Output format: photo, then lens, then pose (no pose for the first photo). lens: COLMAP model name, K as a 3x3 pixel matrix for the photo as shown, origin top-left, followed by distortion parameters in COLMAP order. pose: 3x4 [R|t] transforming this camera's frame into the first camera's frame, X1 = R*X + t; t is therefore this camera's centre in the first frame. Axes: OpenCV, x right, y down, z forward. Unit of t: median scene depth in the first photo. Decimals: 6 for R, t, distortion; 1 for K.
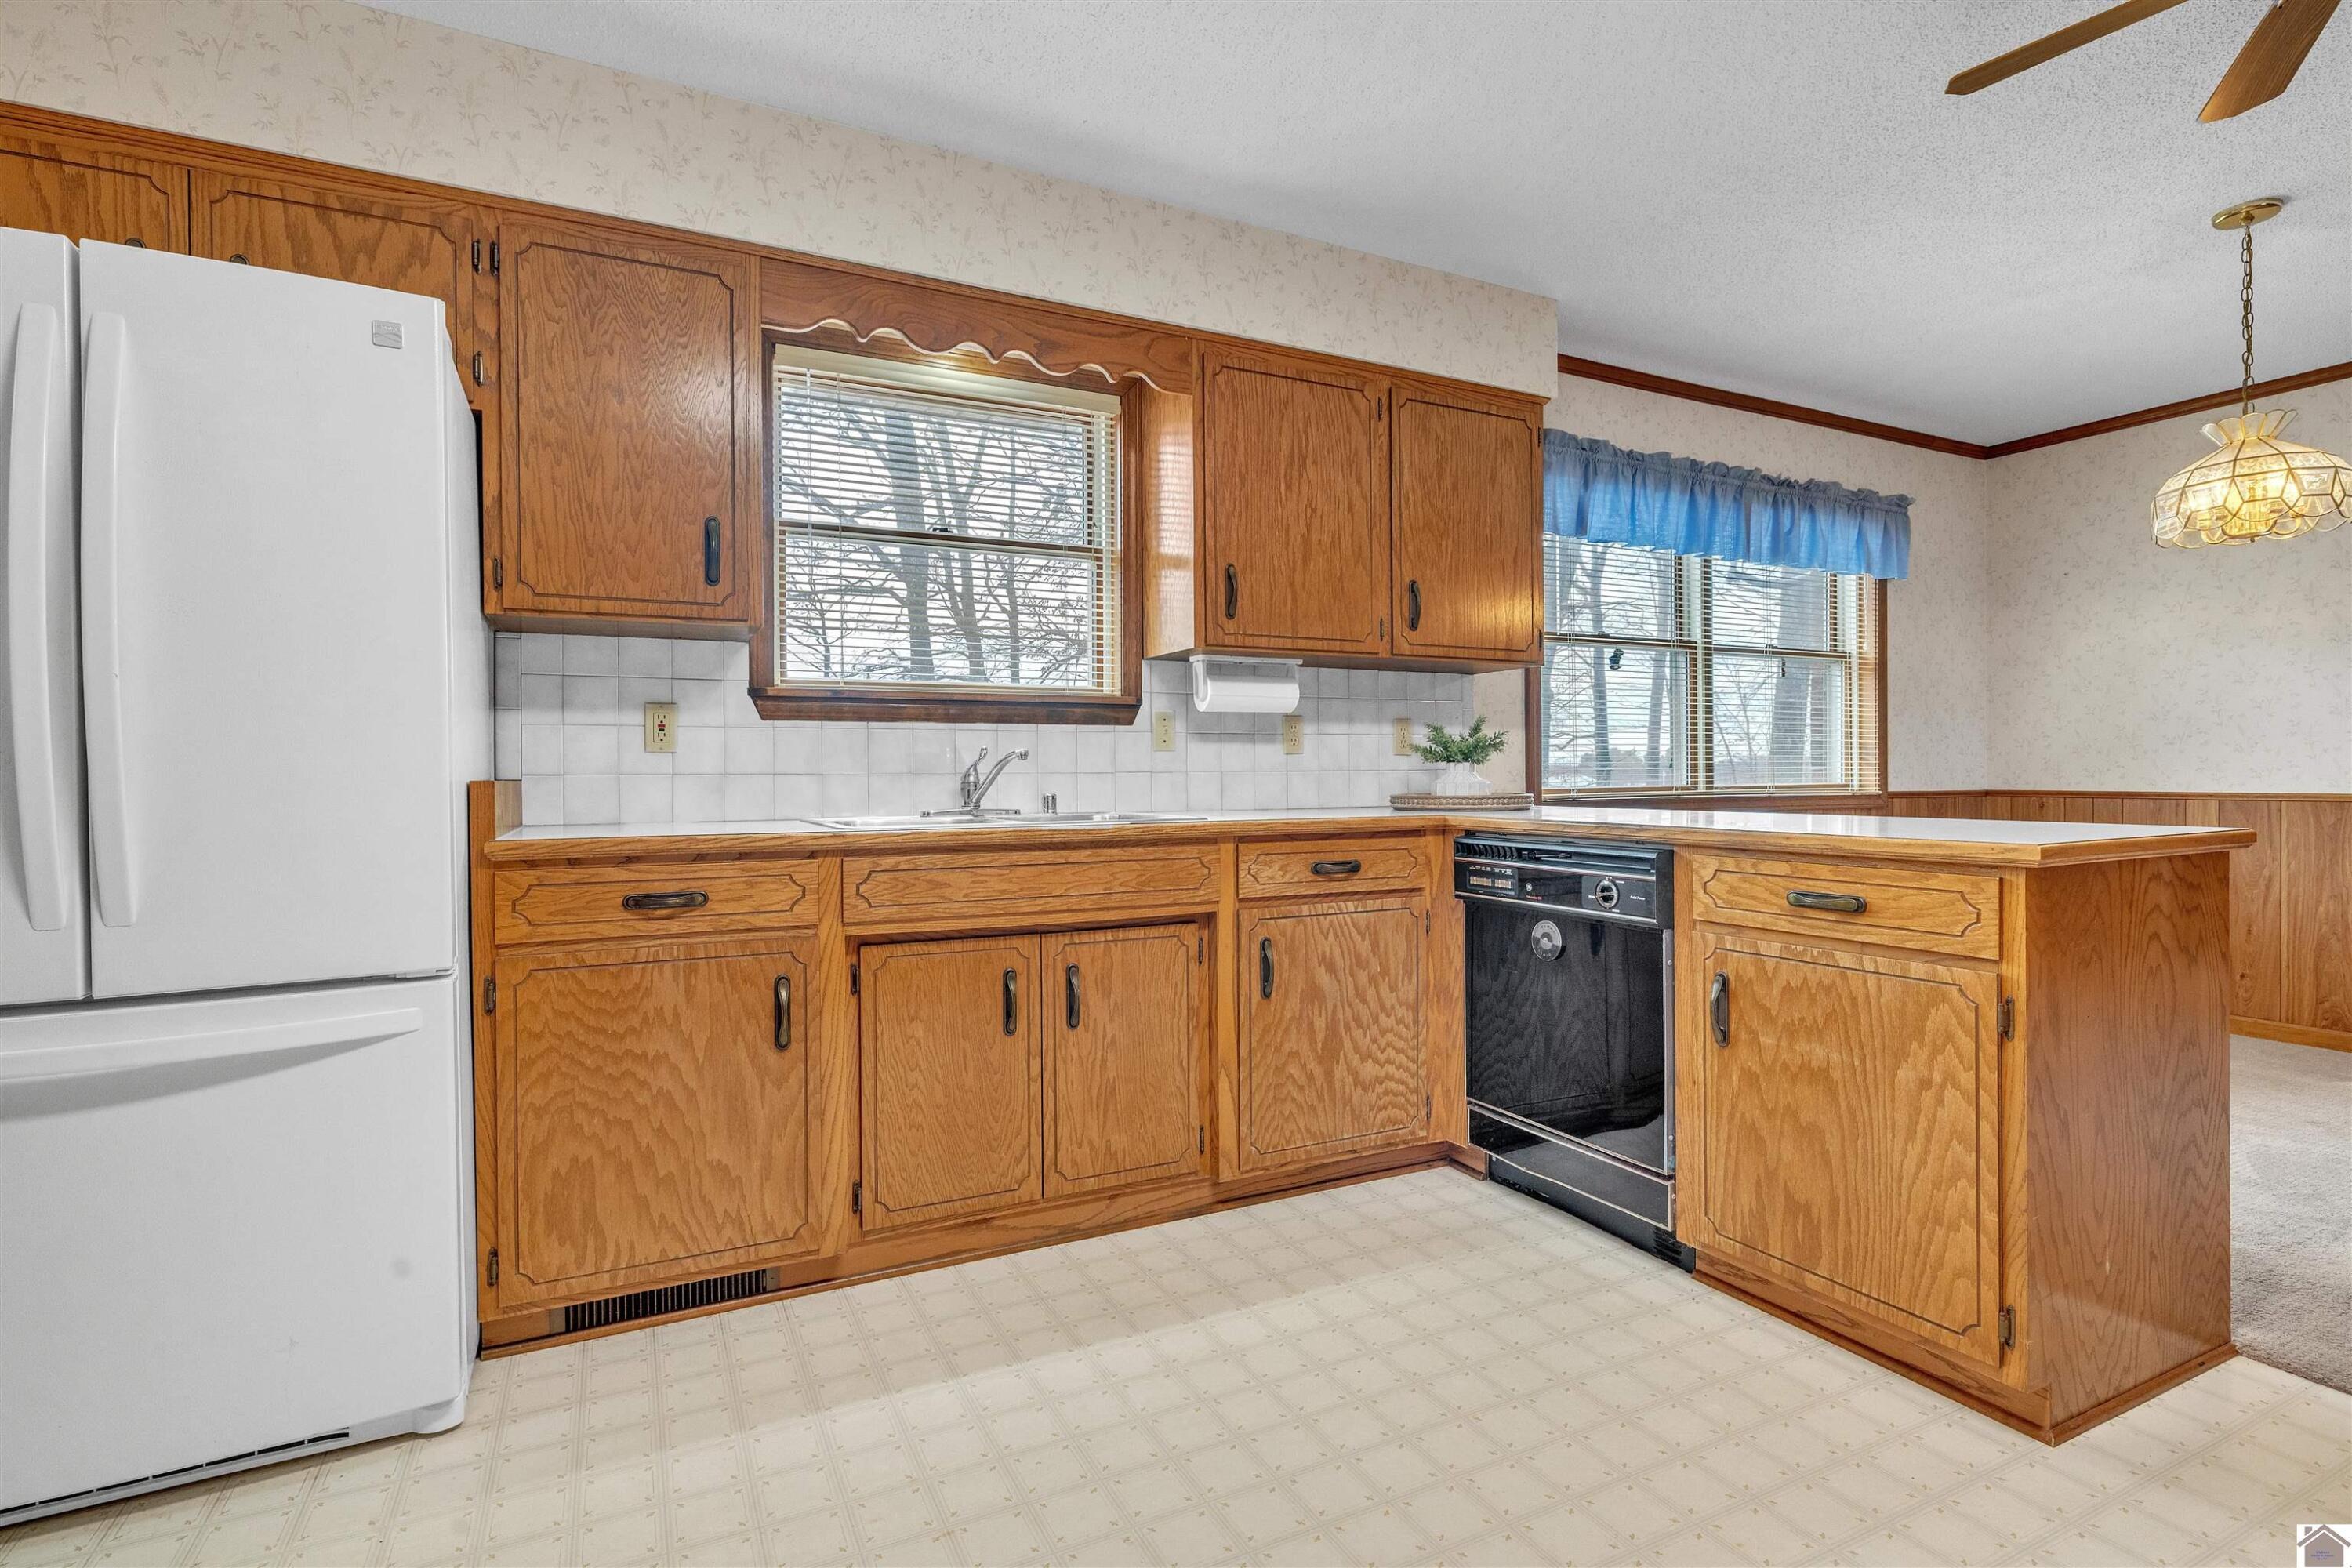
lens RADIAL K [[1123.5, 0, 1176.0], [0, 1123.5, 784.0], [0, 0, 1]] dist [-0.004153, 0.000310]
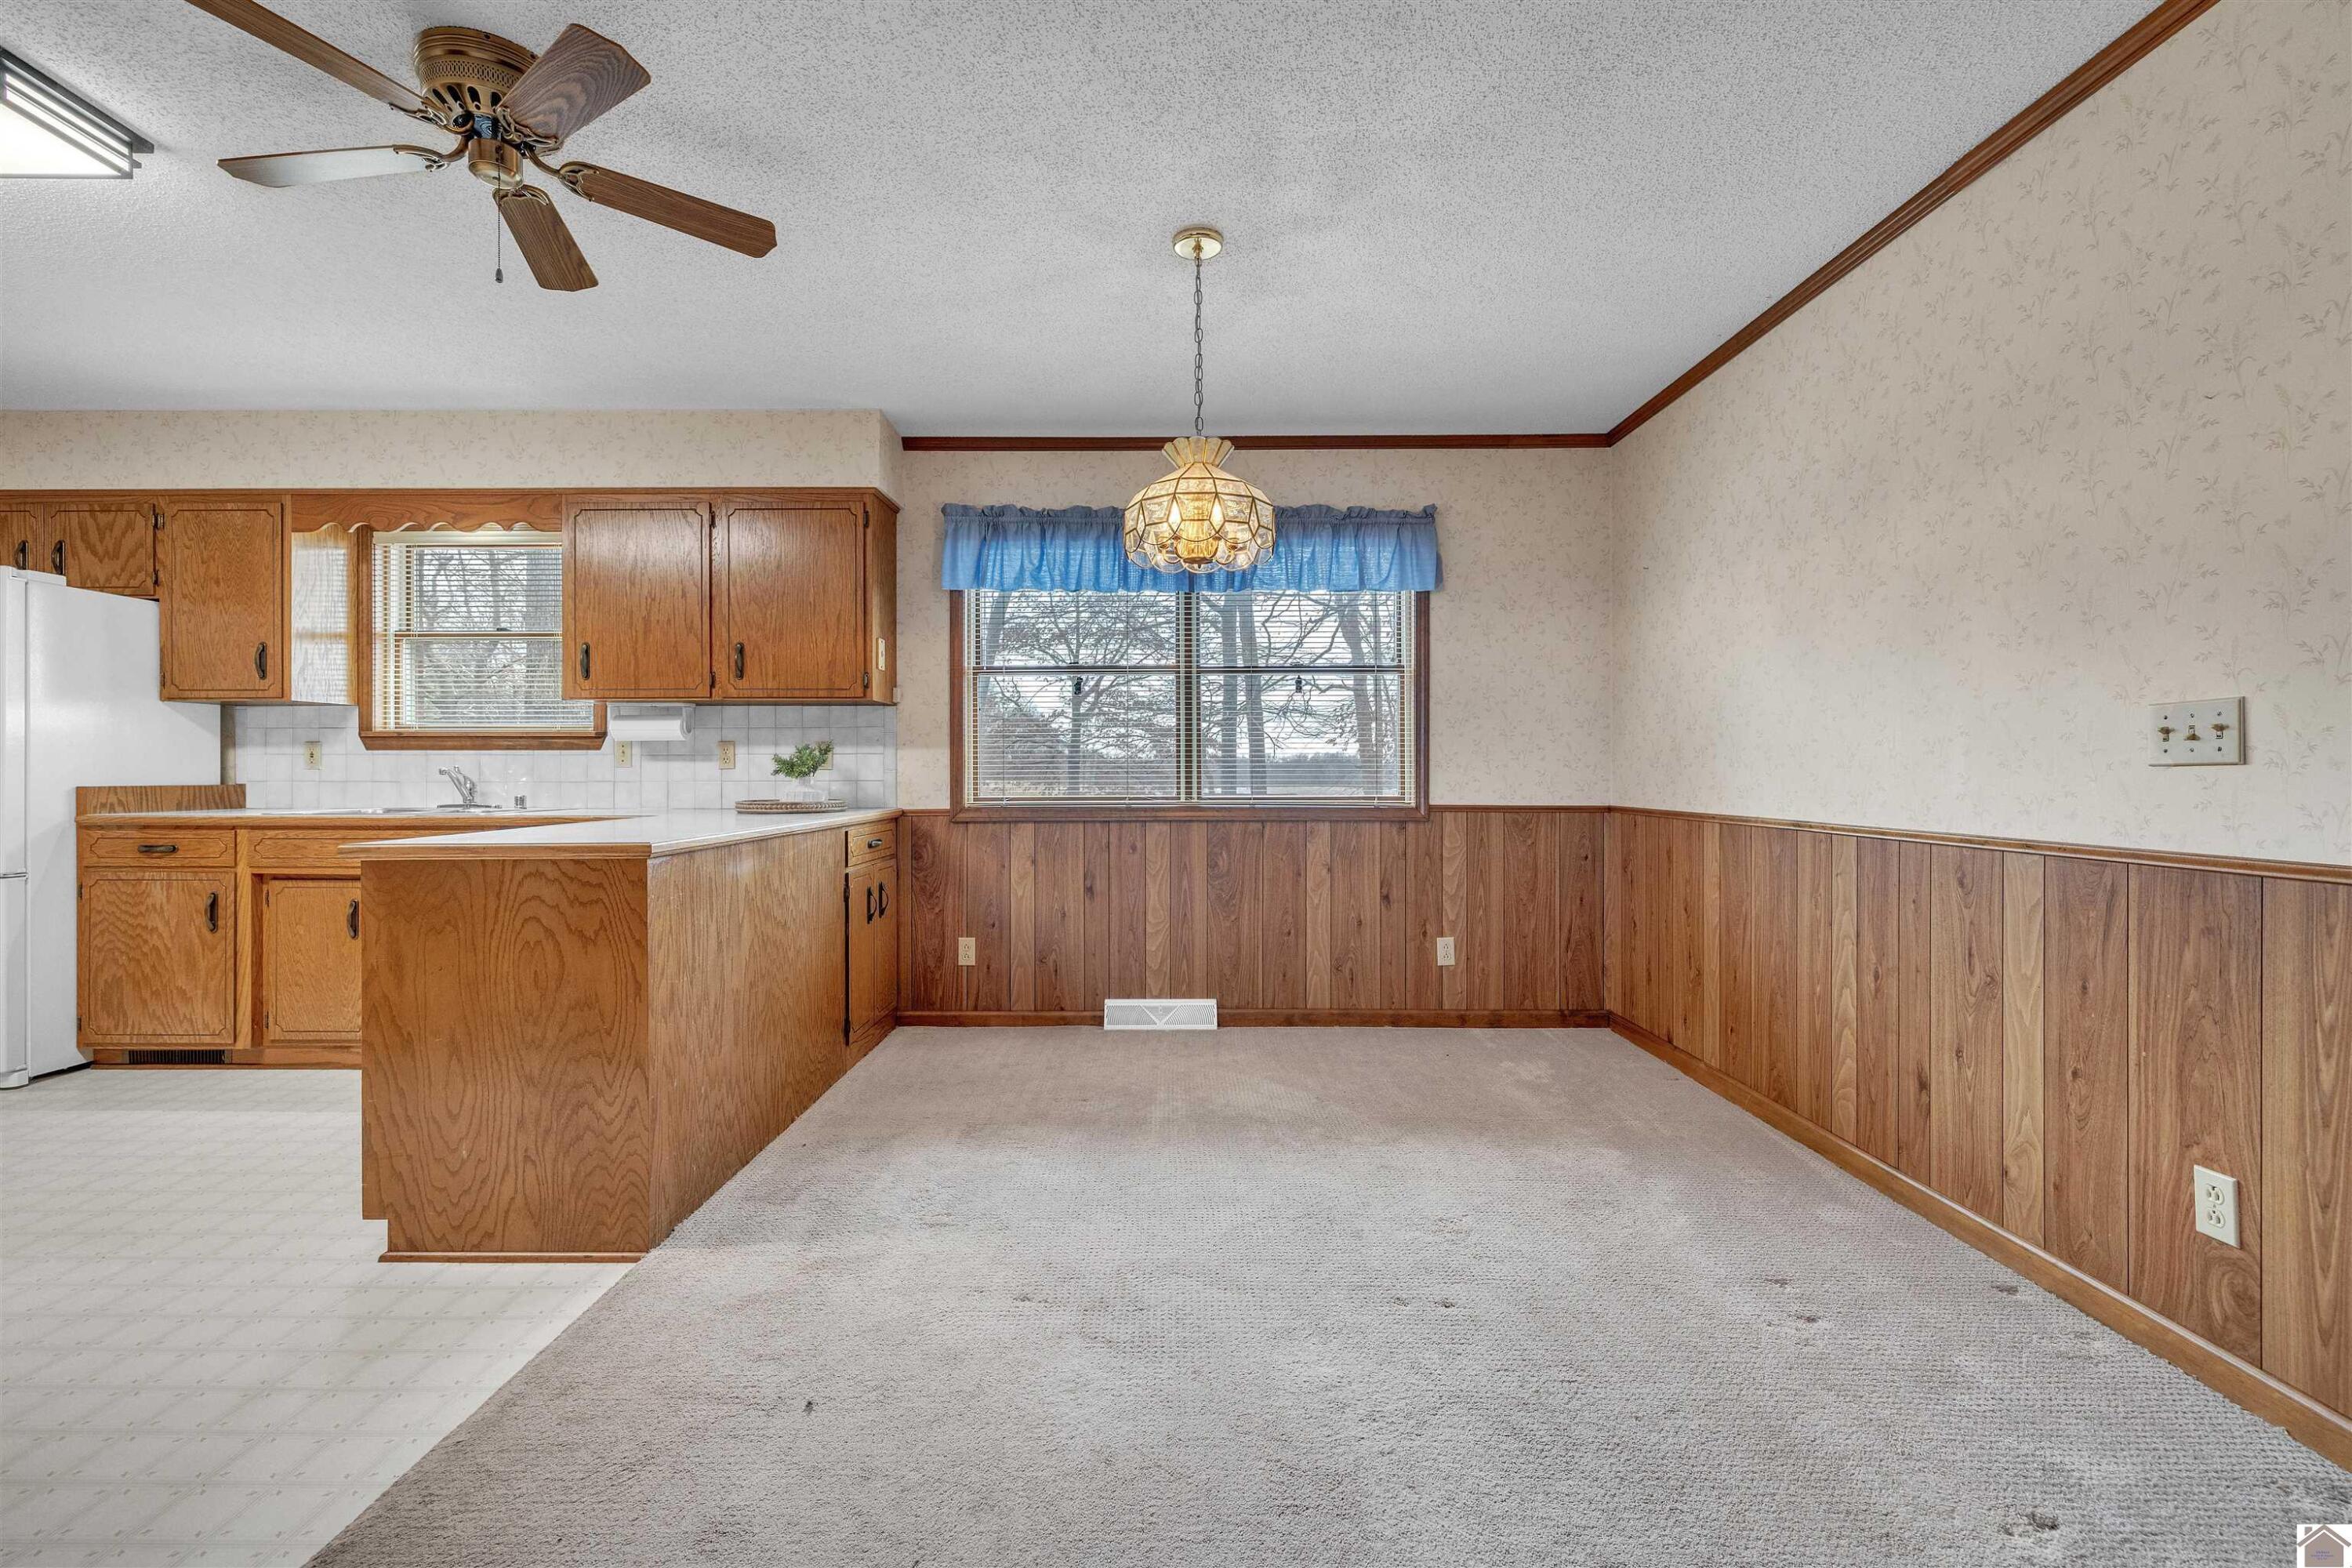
lens RADIAL K [[995.0, 0, 1172.1], [0, 995.0, 773.8], [0, 0, 1]] dist [0.000518, 0.000681]
pose [[0.890448, 0.007028, -0.455031, 1.651079], [-0.008893, 0.999959, -0.001959, -0.033134], [0.454998, 0.005791, 0.890474, 0.229162]]
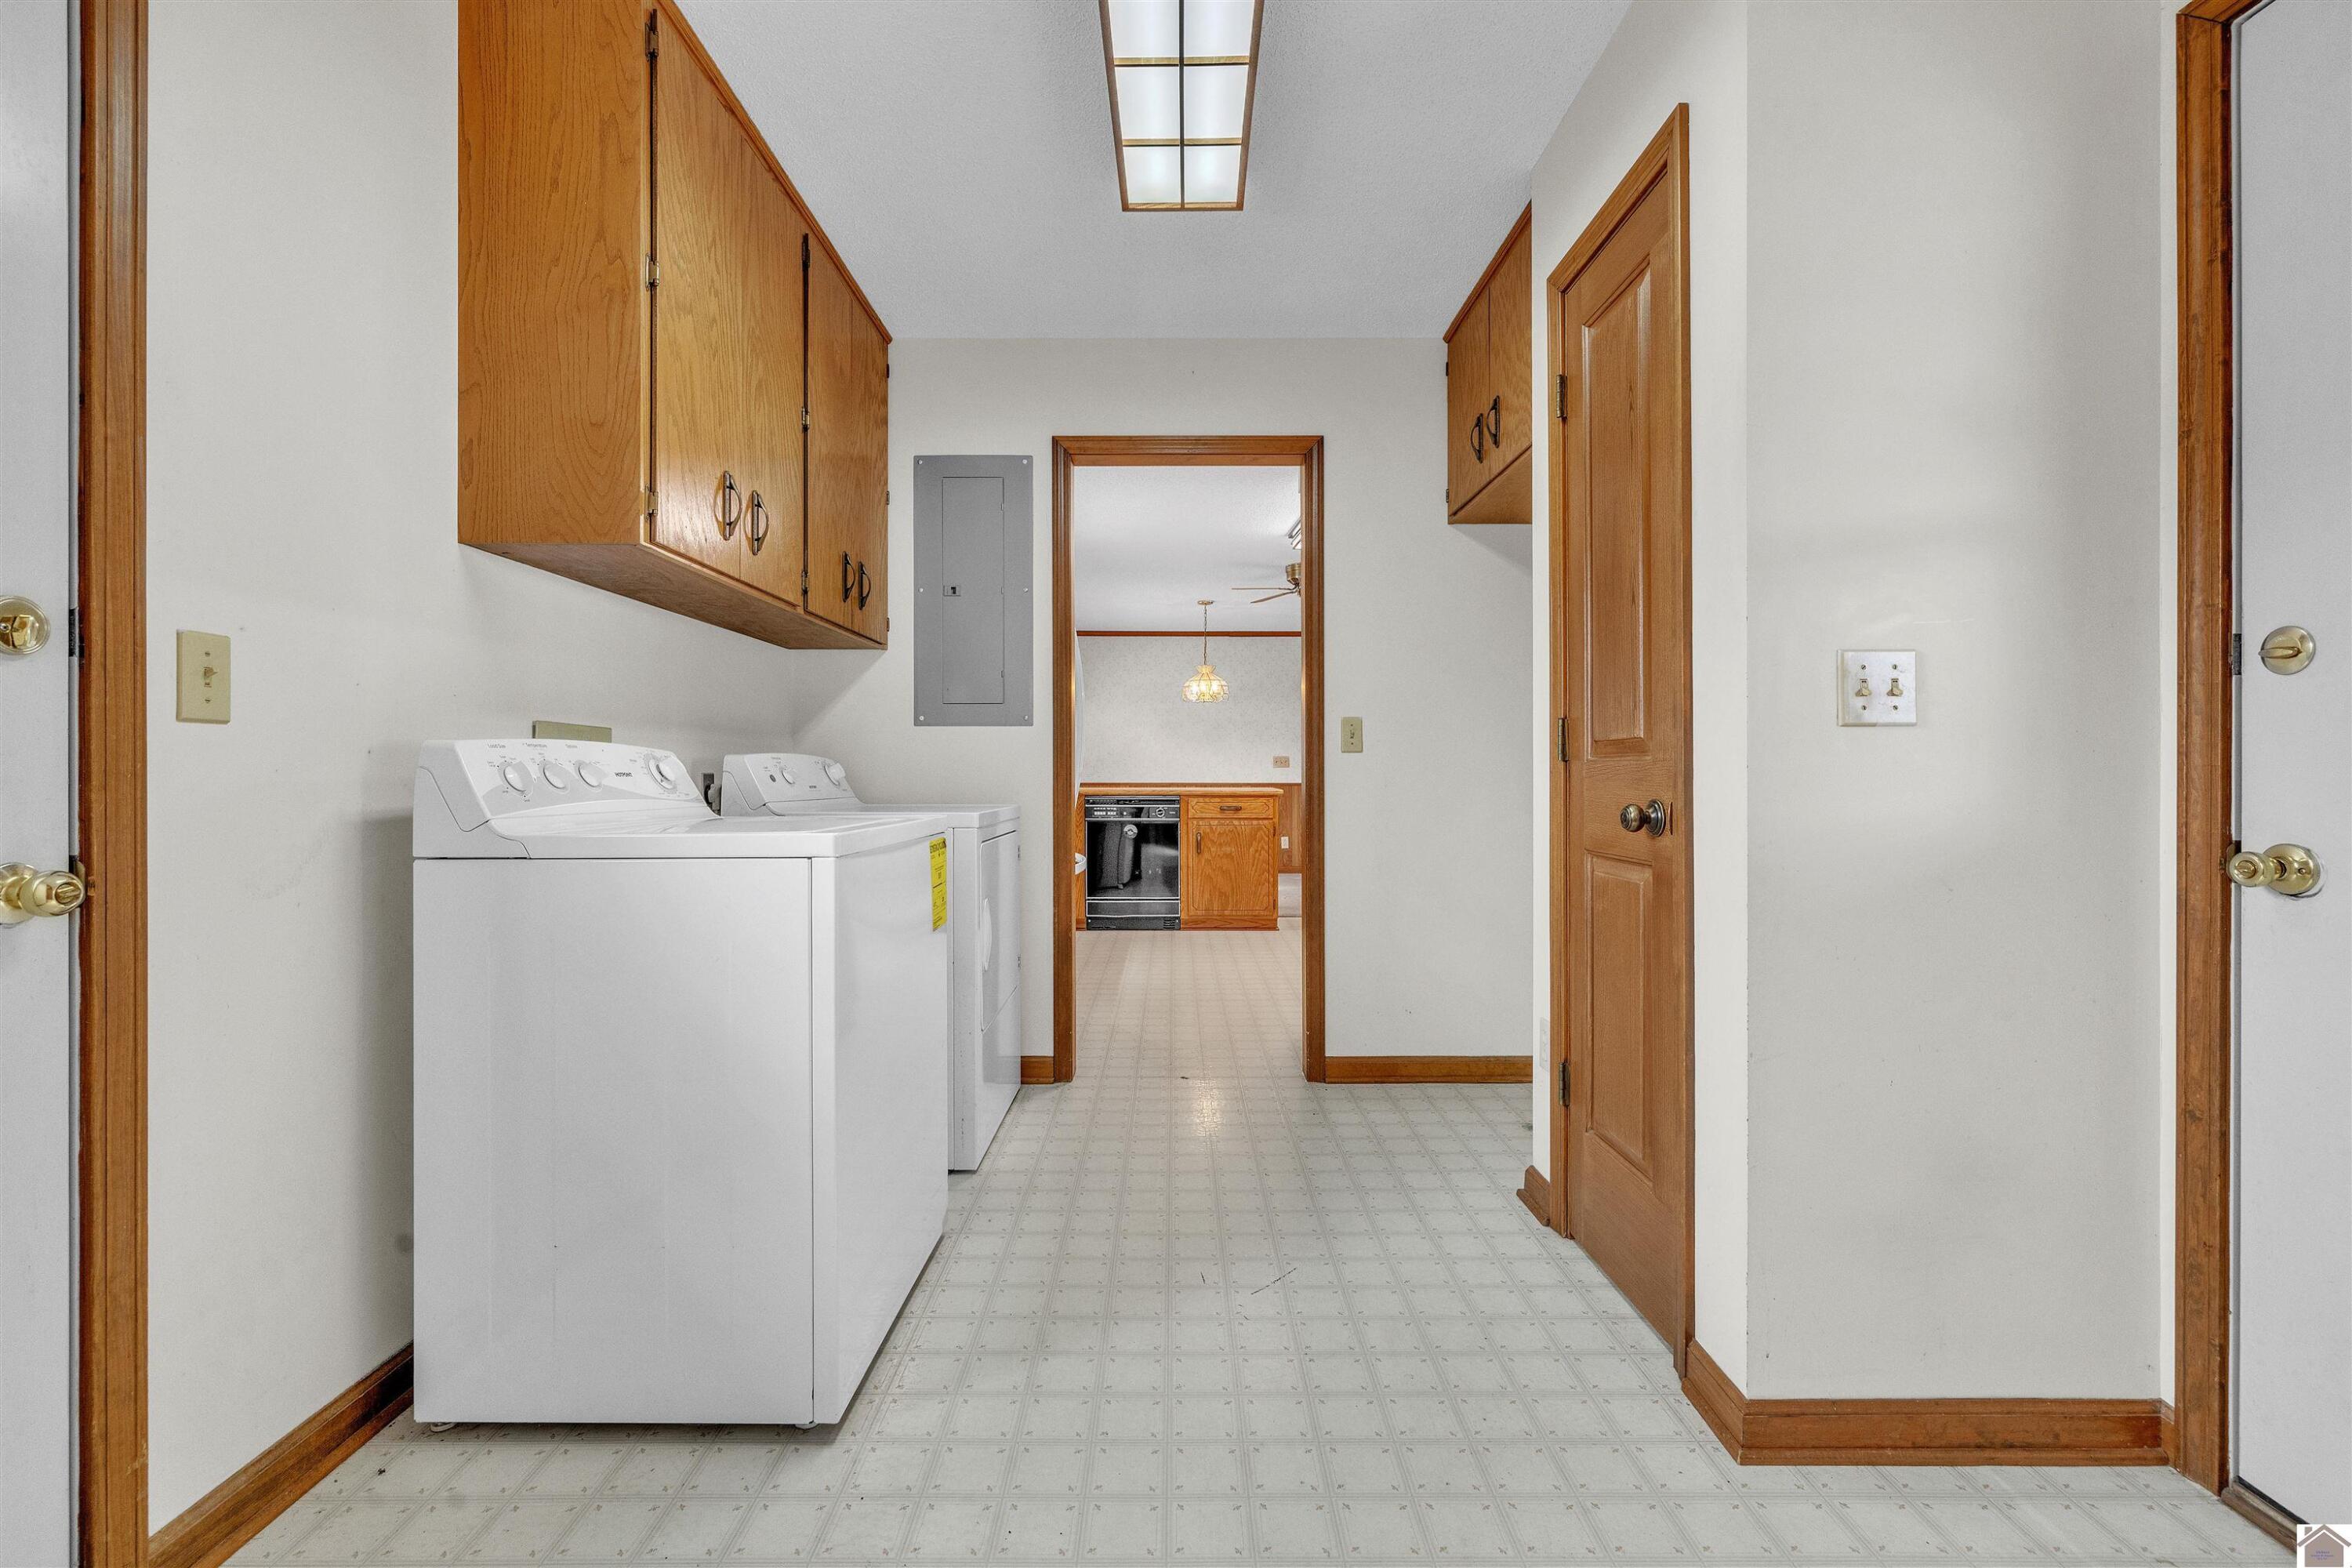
lens RADIAL K [[995.0, 0, 1172.1], [0, 995.0, 773.8], [0, 0, 1]] dist [0.000518, 0.000681]
pose [[0.425980, 0.006953, 0.904706, -2.069947], [0.001024, 0.999966, -0.008167, 0.014017], [-0.904732, 0.004406, 0.425959, -0.190702]]
